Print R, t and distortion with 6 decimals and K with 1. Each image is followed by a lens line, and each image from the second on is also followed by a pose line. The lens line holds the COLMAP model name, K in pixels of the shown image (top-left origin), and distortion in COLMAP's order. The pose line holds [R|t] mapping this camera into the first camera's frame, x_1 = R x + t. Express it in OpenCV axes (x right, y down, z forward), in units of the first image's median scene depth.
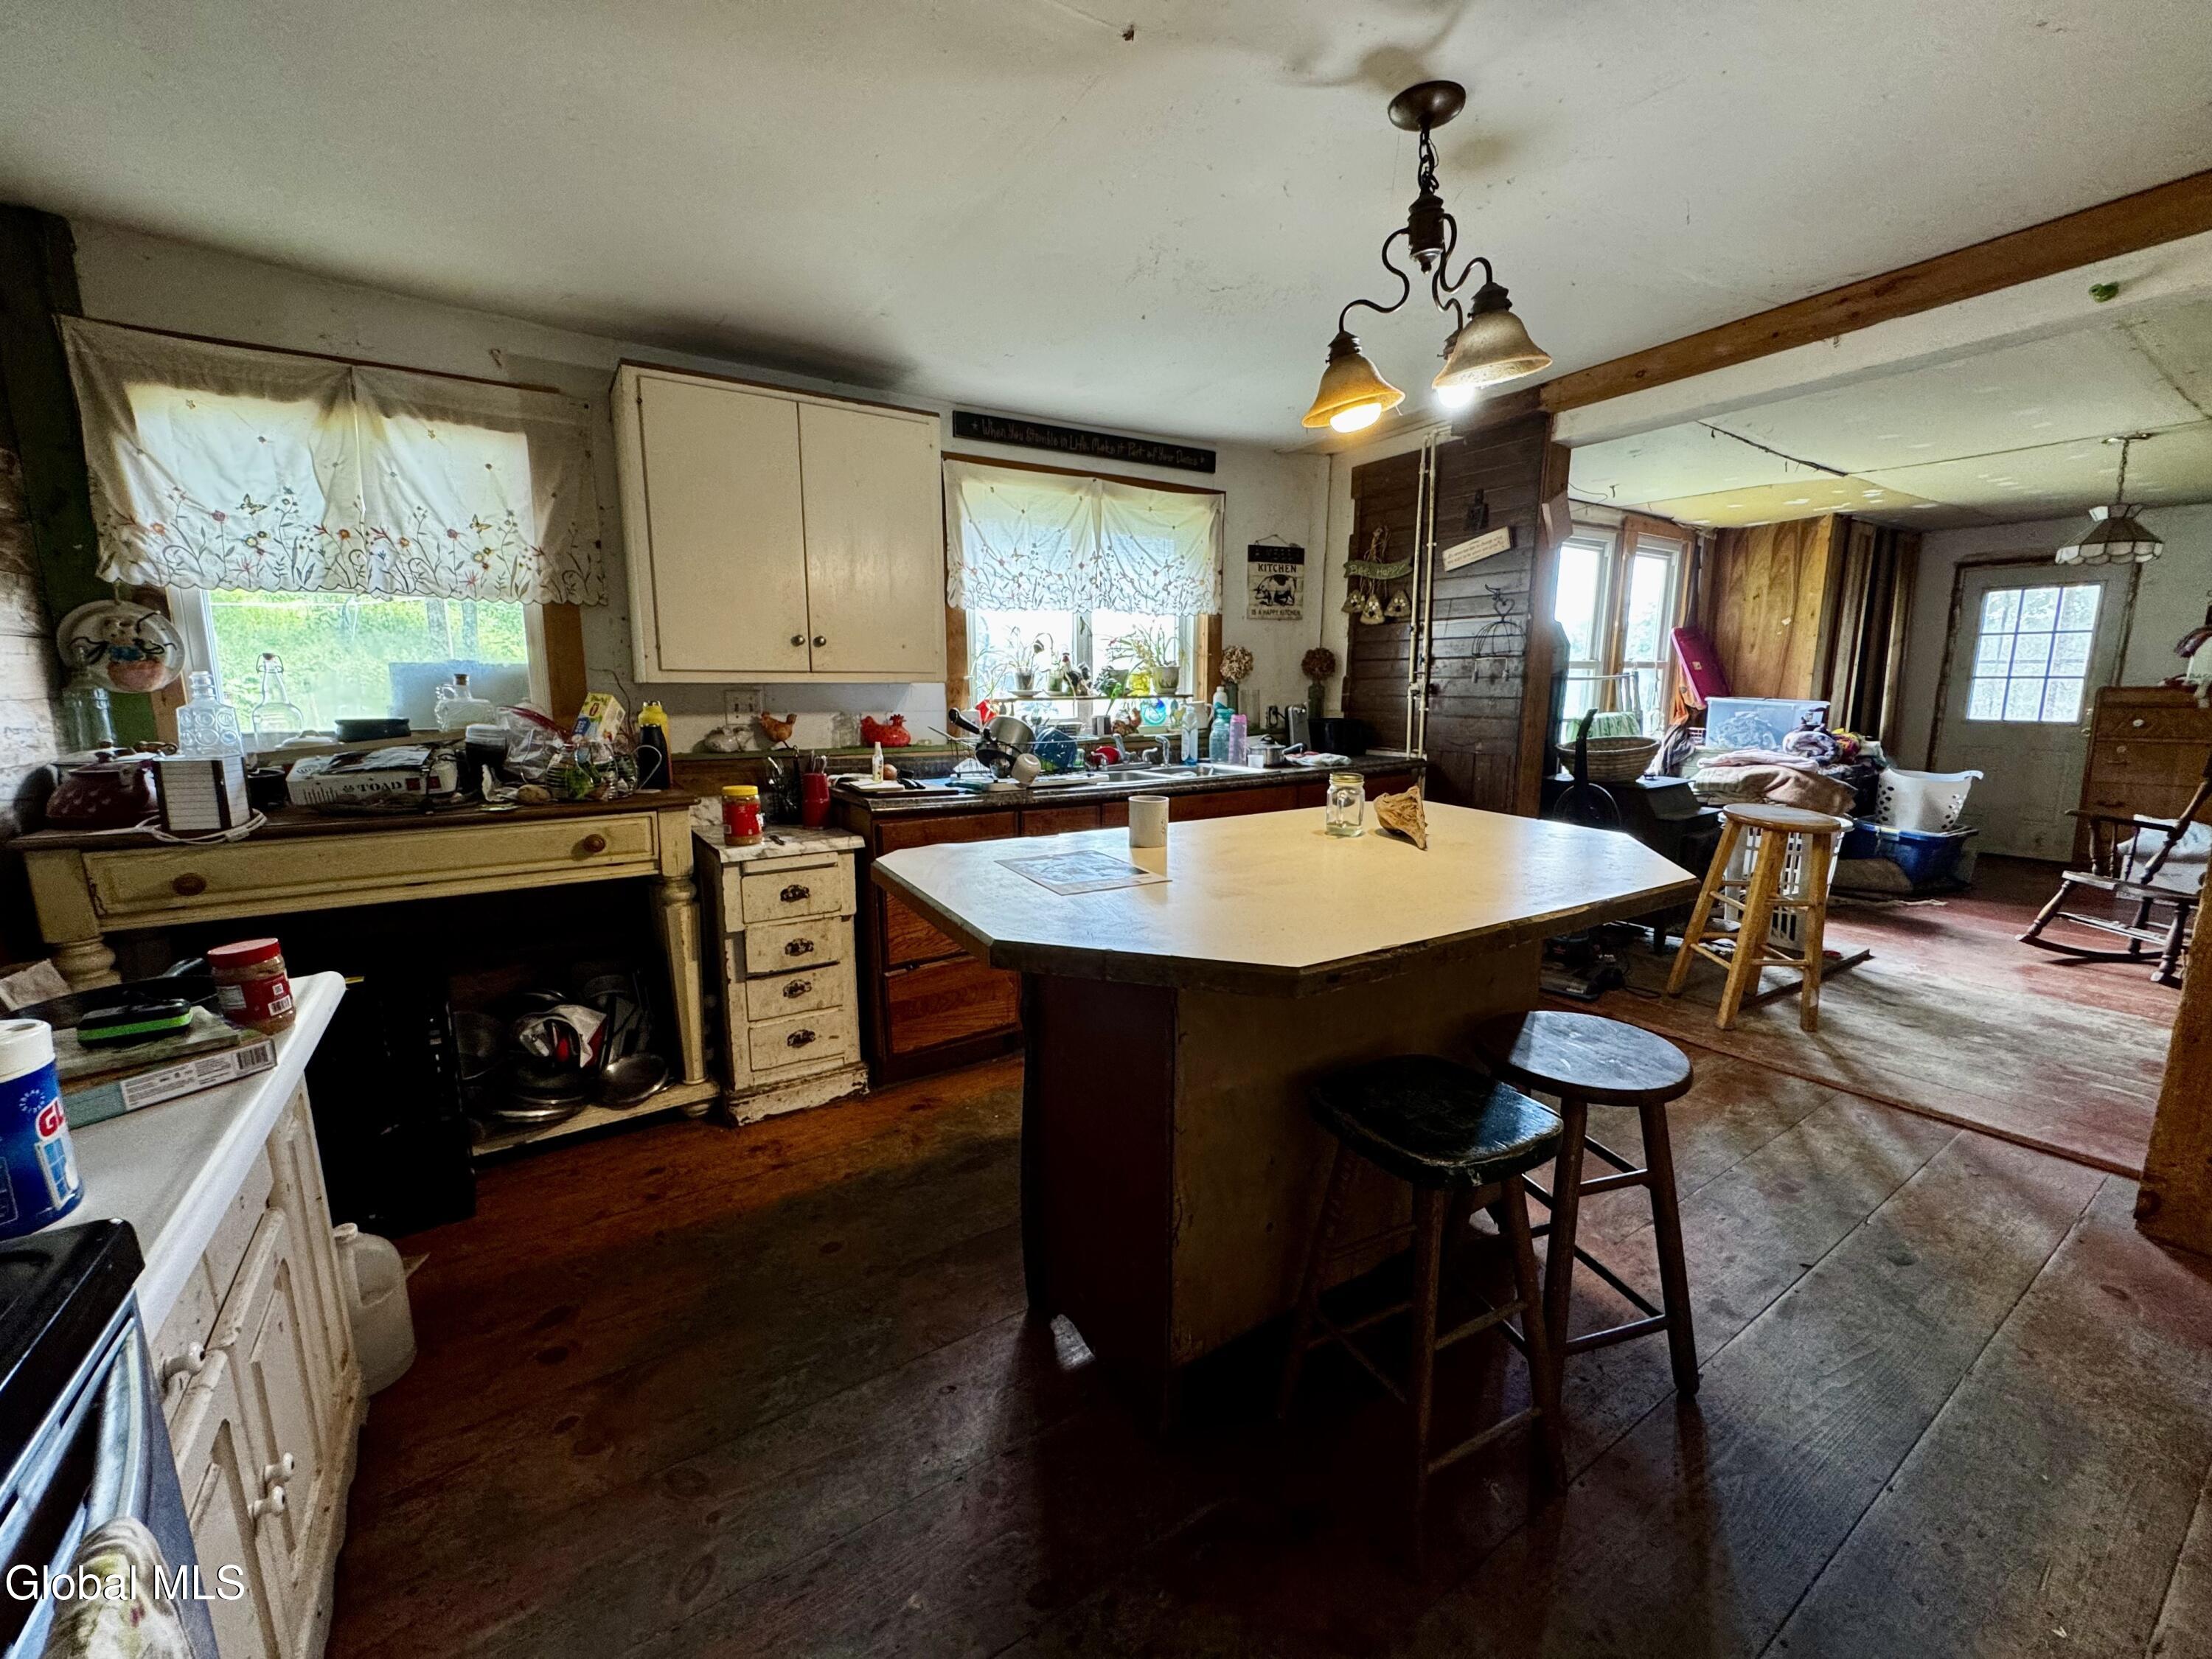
lens RADIAL K [[885.3, 0, 1102.7], [0, 885.3, 825.2], [0, 0, 1]] dist [-0.000331, -0.000015]
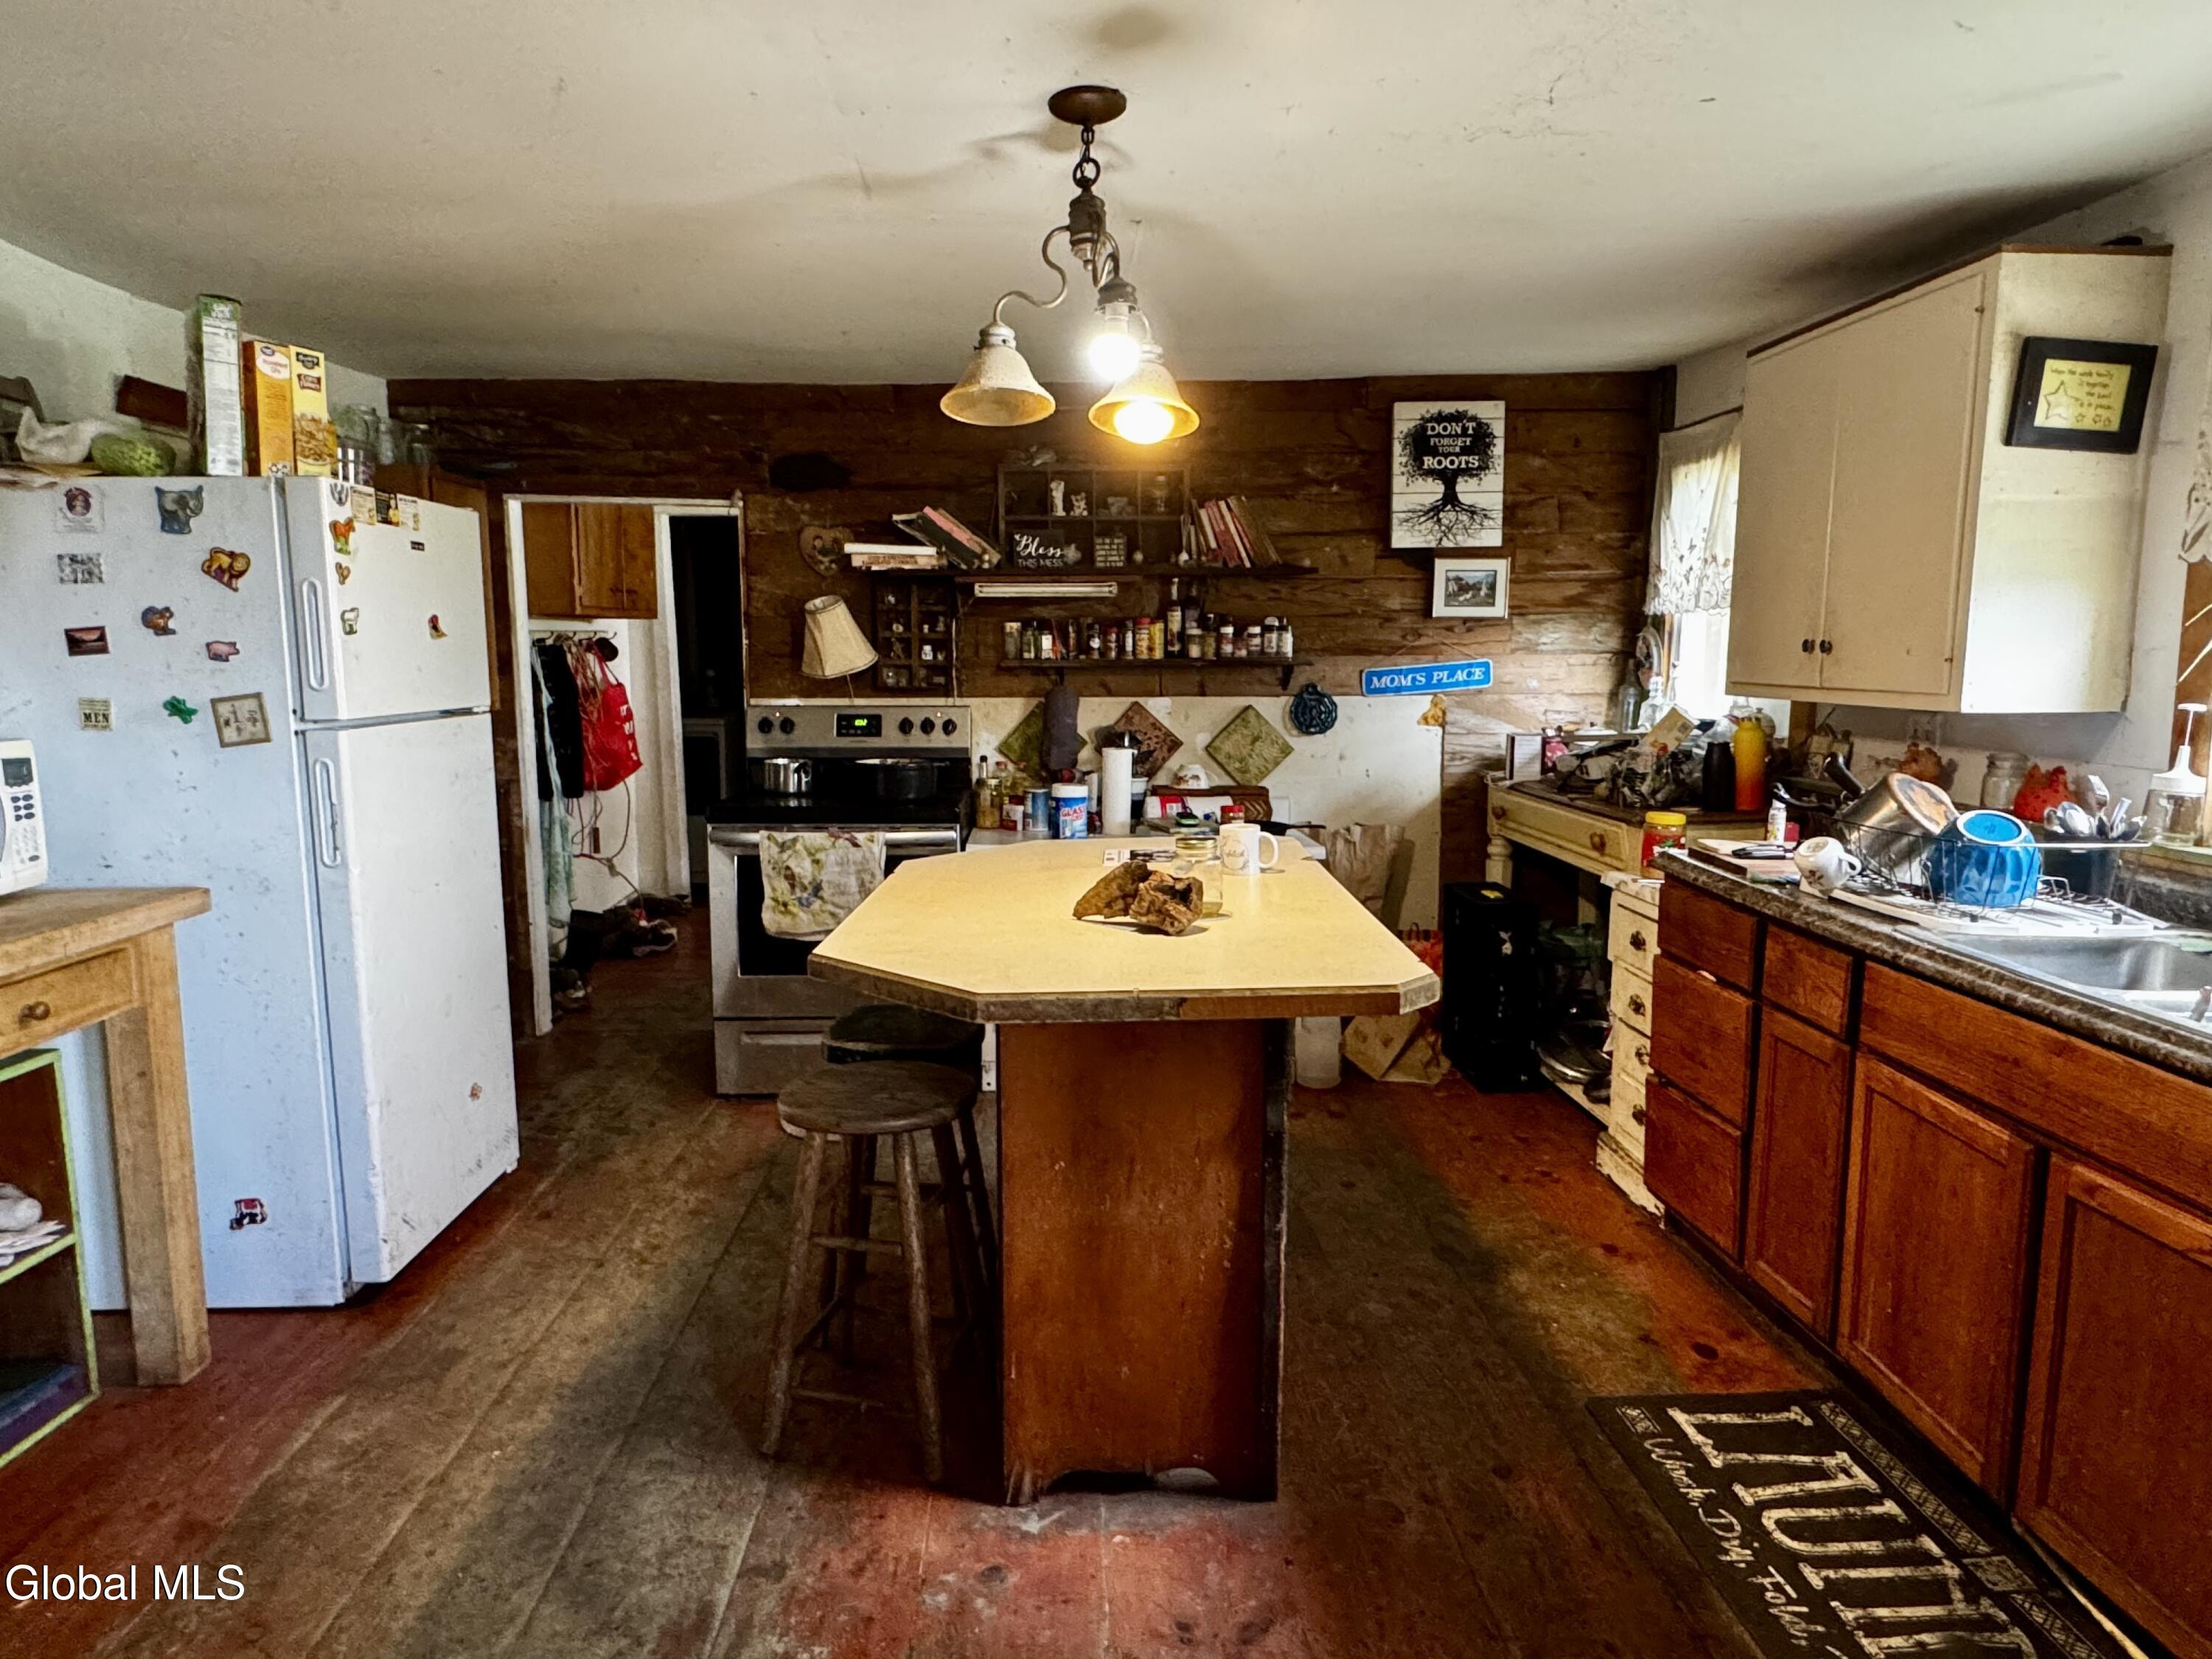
lens RADIAL K [[1356.5, 0, 1103.7], [0, 1356.5, 831.7], [0, 0, 1]] dist [-0.000081, -0.000084]
pose [[-0.506848, 0.112112, -0.854714, 1.012615], [-0.149789, 0.964970, 0.215400, -0.226322], [0.848922, 0.237202, -0.472299, 1.131197]]
